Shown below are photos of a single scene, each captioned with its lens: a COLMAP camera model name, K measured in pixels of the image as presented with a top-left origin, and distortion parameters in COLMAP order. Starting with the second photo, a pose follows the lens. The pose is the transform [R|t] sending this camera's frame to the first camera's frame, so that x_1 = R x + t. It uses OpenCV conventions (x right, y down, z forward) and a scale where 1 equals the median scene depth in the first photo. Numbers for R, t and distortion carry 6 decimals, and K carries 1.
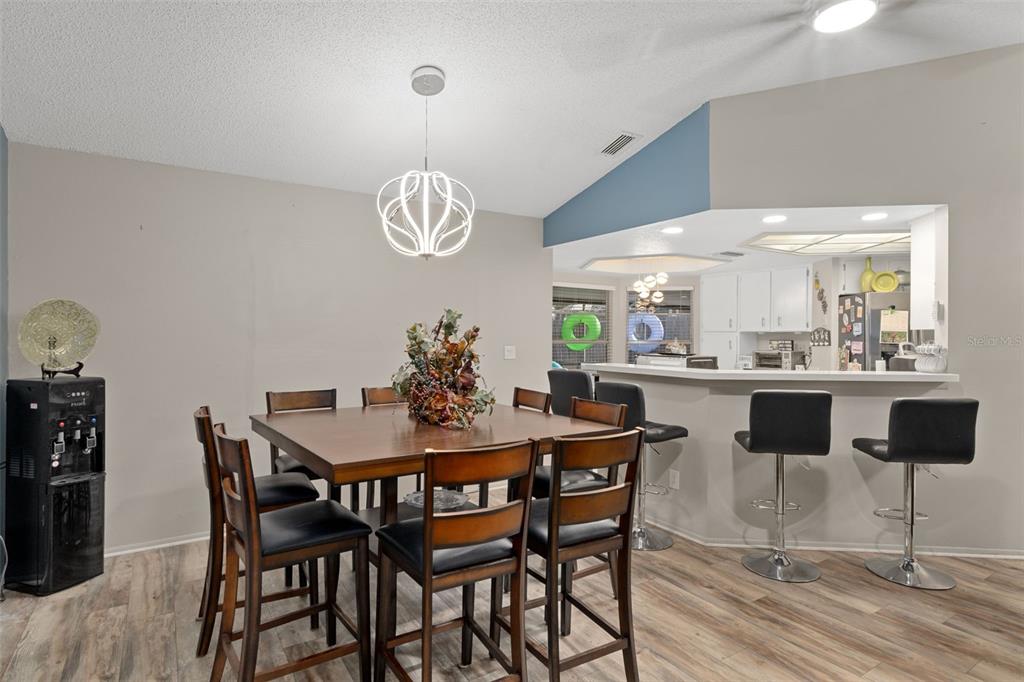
lens RADIAL K [[543.4, 0, 508.9], [0, 543.4, 341.8], [0, 0, 1]] dist [0.002608, 0.000178]
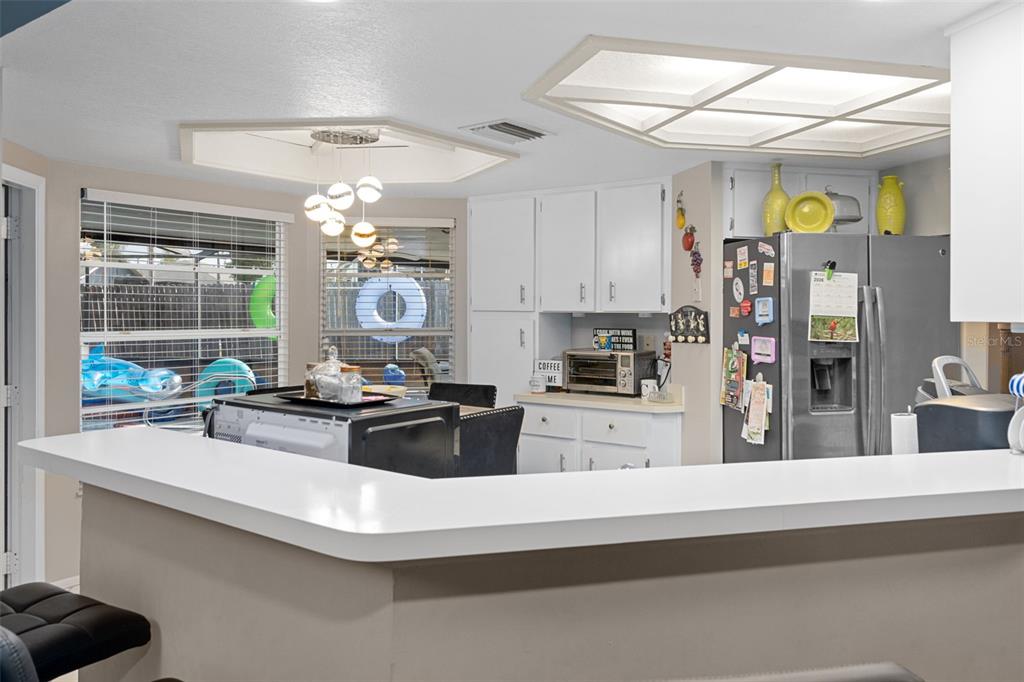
lens RADIAL K [[778.9, 0, 511.8], [0, 778.9, 333.6], [0, 0, 1]] dist [-0.011435, -0.000364]
pose [[0.938603, -0.013383, 0.344739, 0.184937], [0.005493, 0.999700, 0.023855, -0.018913], [-0.344955, -0.020497, 0.938395, 0.404784]]
